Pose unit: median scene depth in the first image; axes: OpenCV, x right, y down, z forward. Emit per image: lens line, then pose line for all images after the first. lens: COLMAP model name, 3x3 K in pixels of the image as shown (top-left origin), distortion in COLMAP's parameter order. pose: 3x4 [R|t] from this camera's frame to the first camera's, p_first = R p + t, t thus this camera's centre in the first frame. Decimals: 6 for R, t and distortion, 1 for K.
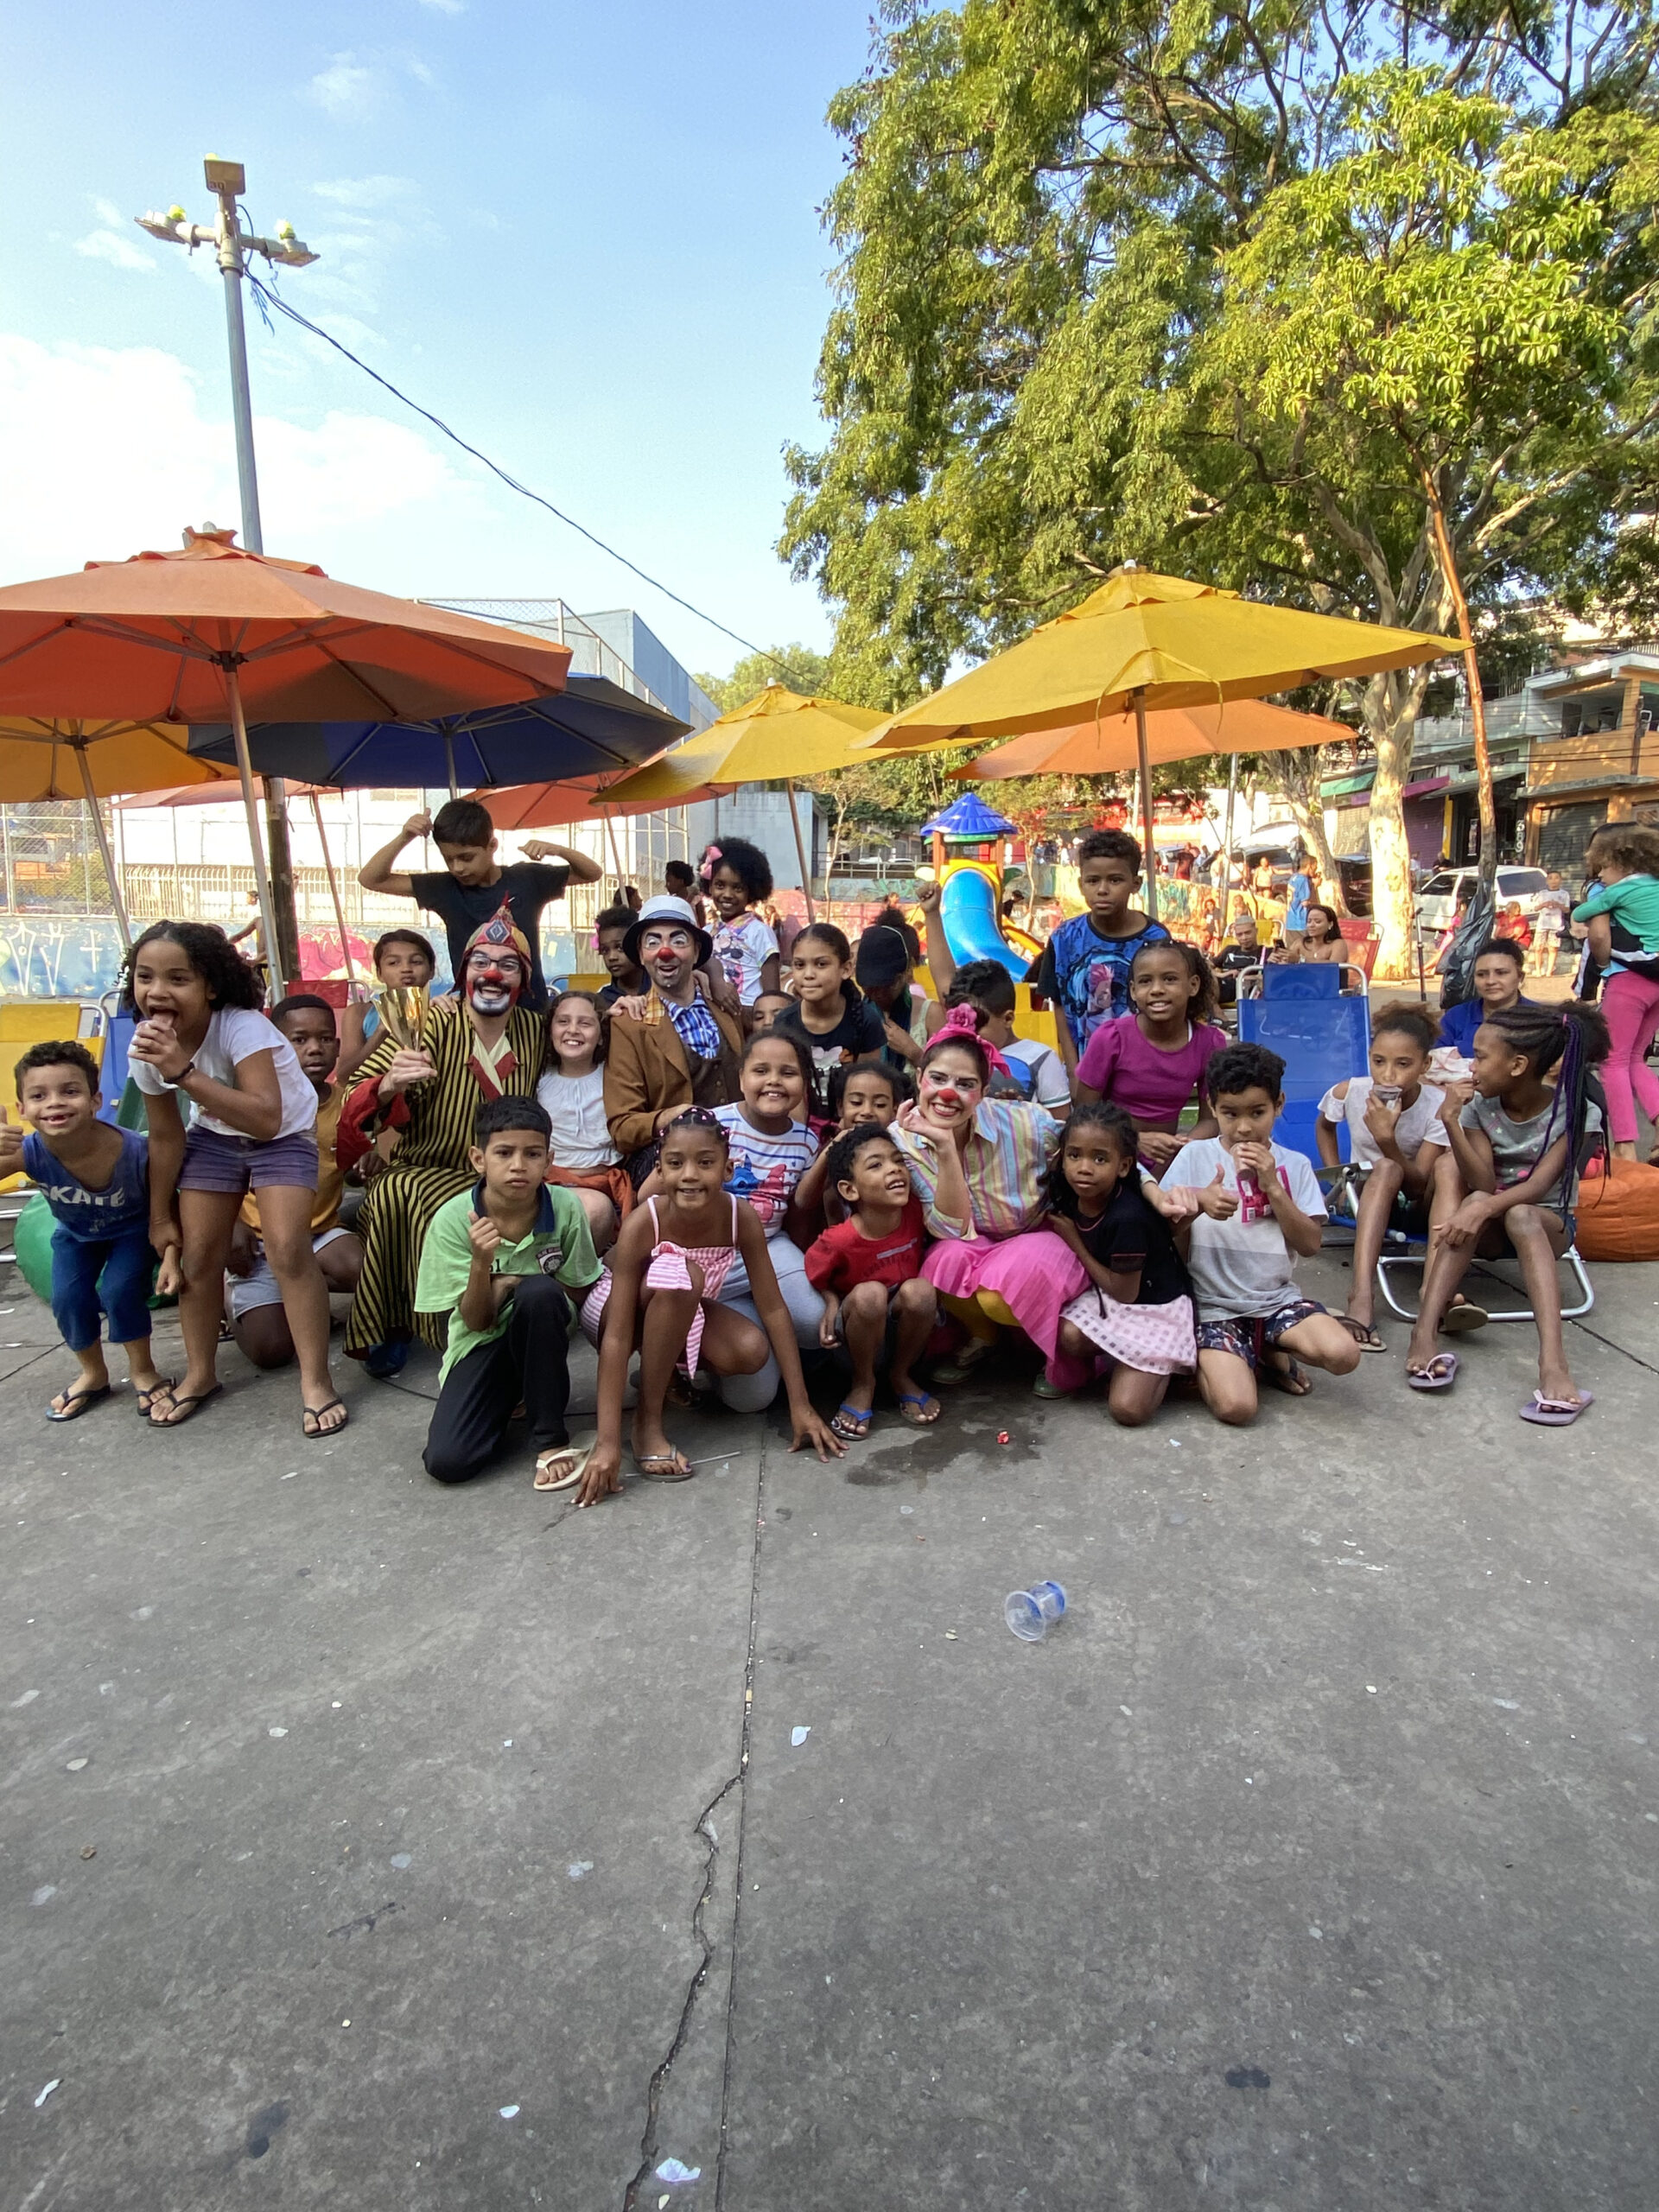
lens RADIAL K [[1226.0, 0, 842.3], [0, 1226.0, 1105.4], [0, 0, 1]] dist [-0.002876, -0.003211]
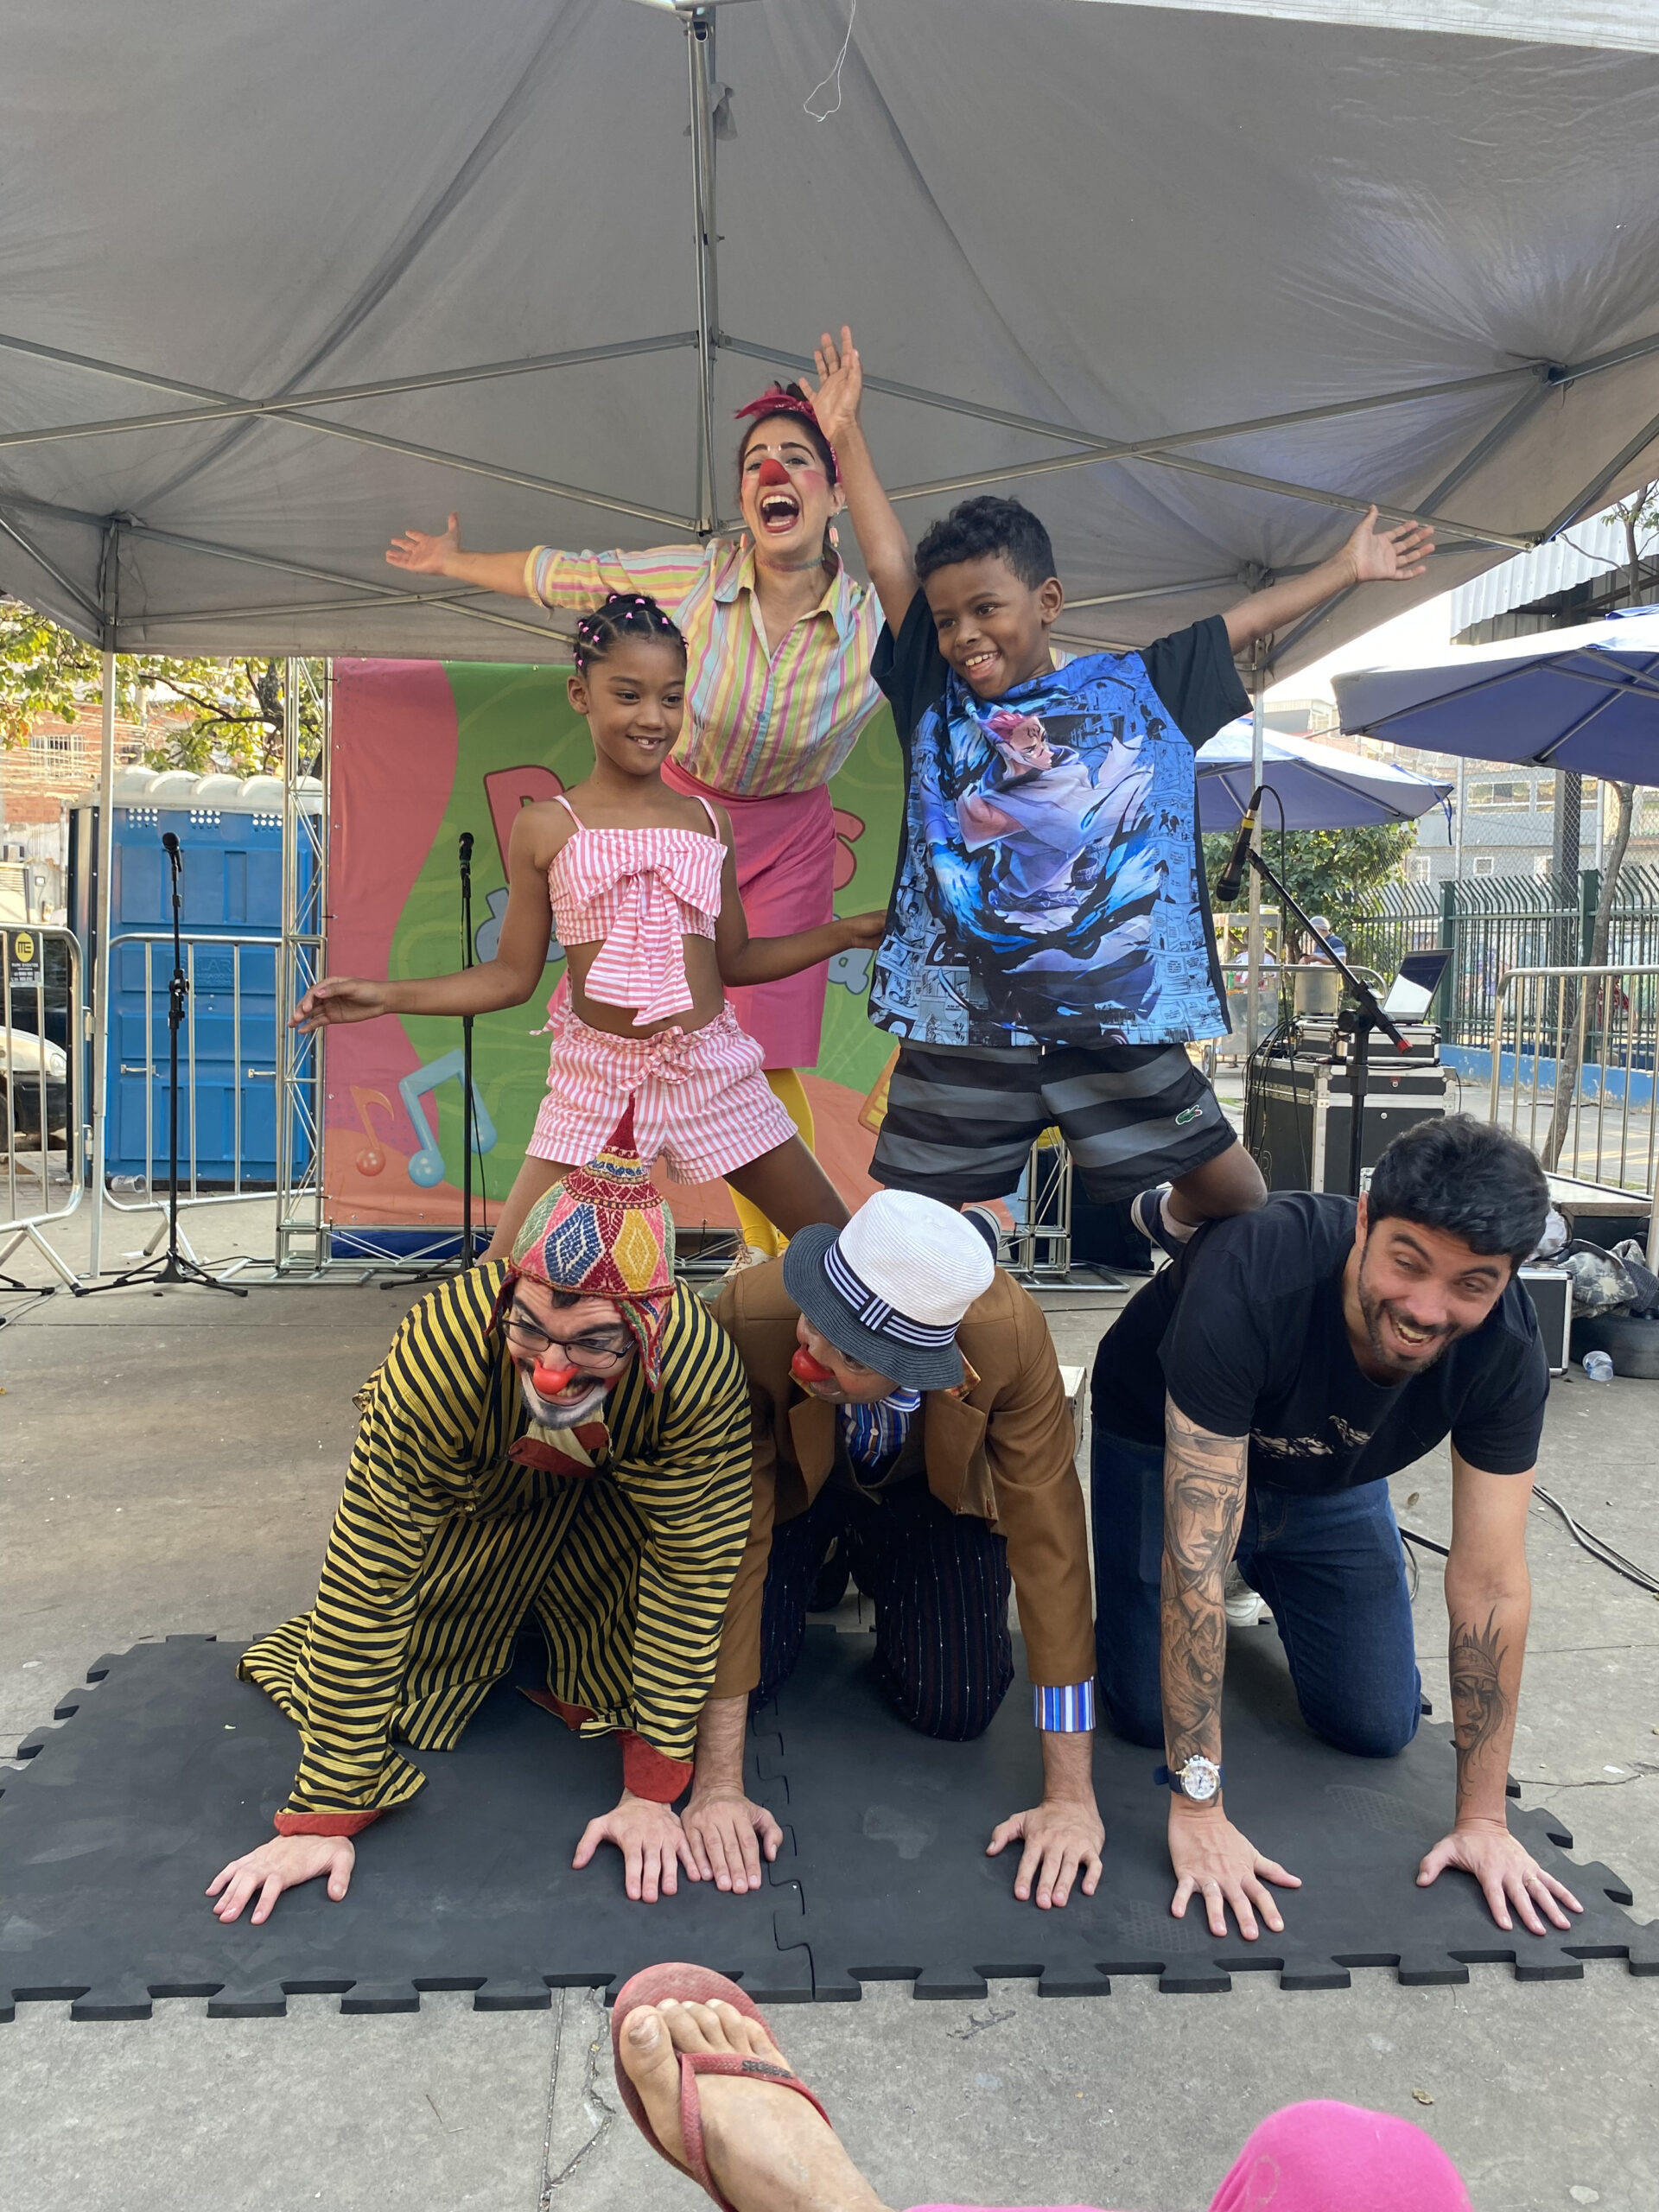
lens RADIAL K [[1700.3, 0, 836.5], [0, 1700.3, 1081.1], [0, 0, 1]] dist [0.024918, -0.029592]
pose [[-0.997701, -0.014754, -0.066143, -0.179029], [-0.028616, 0.976451, 0.213833, -0.240688], [0.061431, 0.215234, -0.974628, 1.904974]]
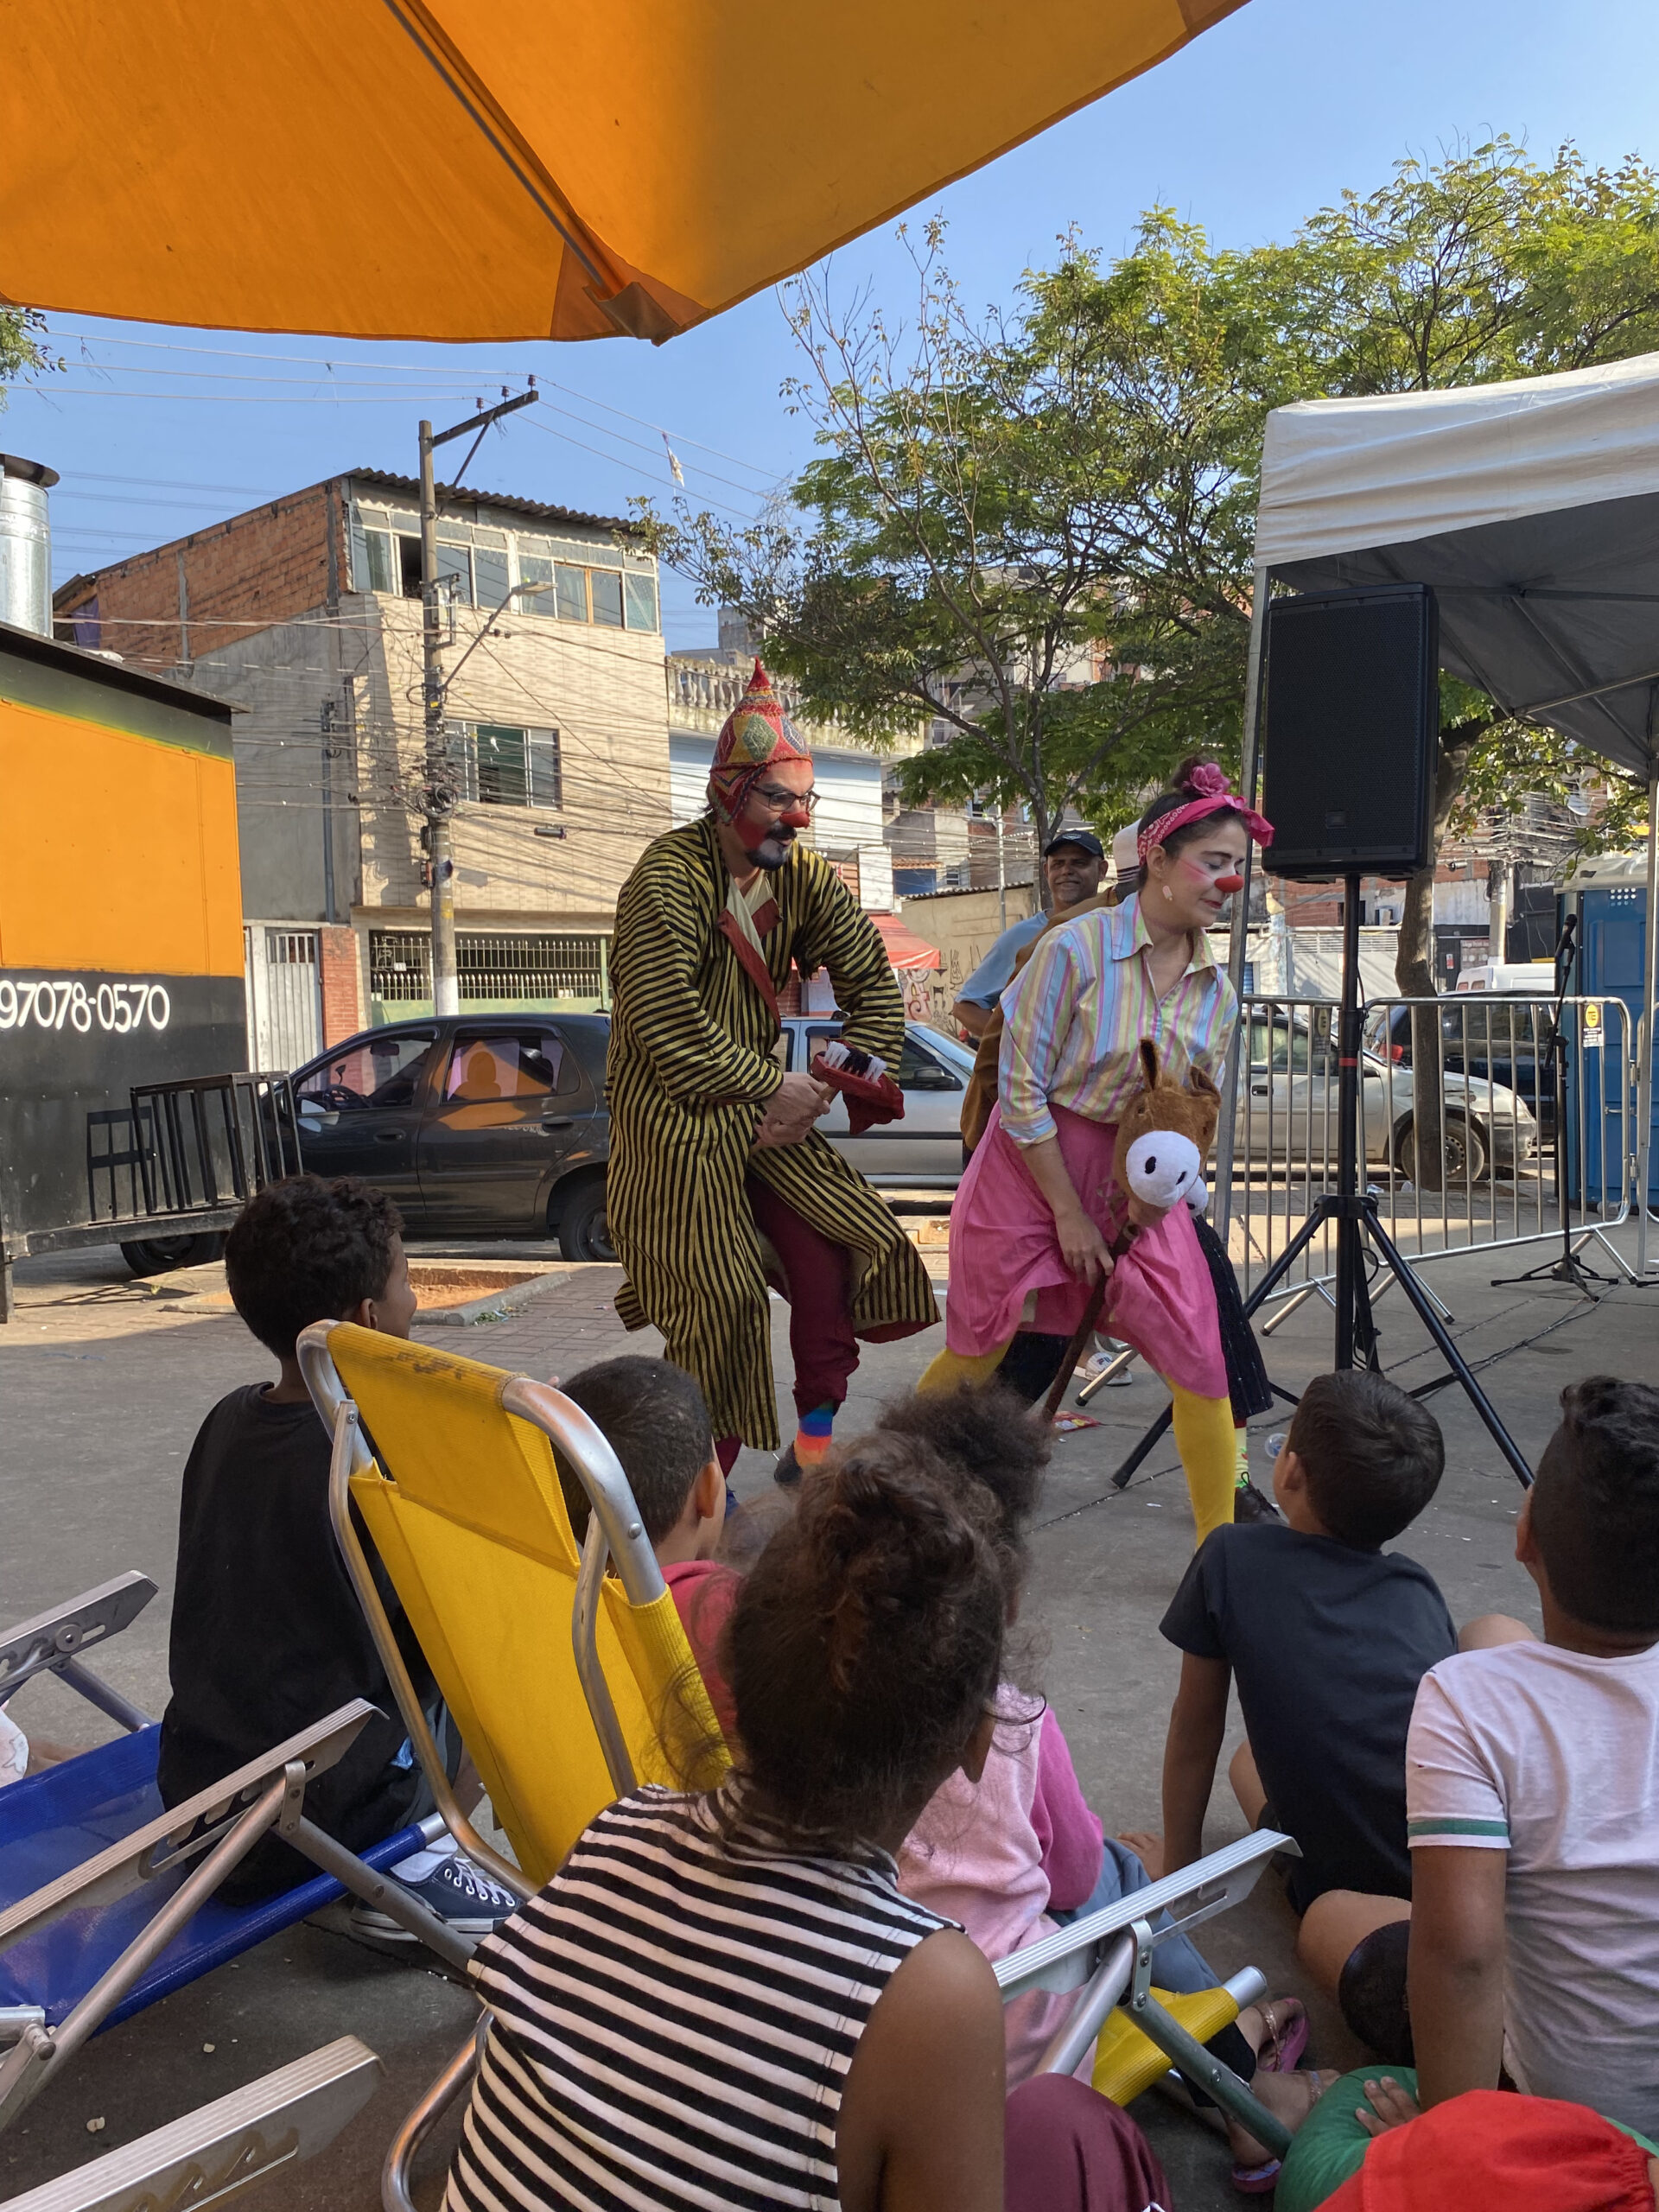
lens RADIAL K [[1700.3, 0, 822.2], [0, 1700.3, 1083.9], [0, 0, 1]] dist [0.024918, -0.029592]
pose [[-0.779134, -0.003189, 0.626849, 0.005513], [0.120069, 0.980713, 0.154228, -0.496520], [-0.615251, 0.195429, -0.763724, 3.177488]]
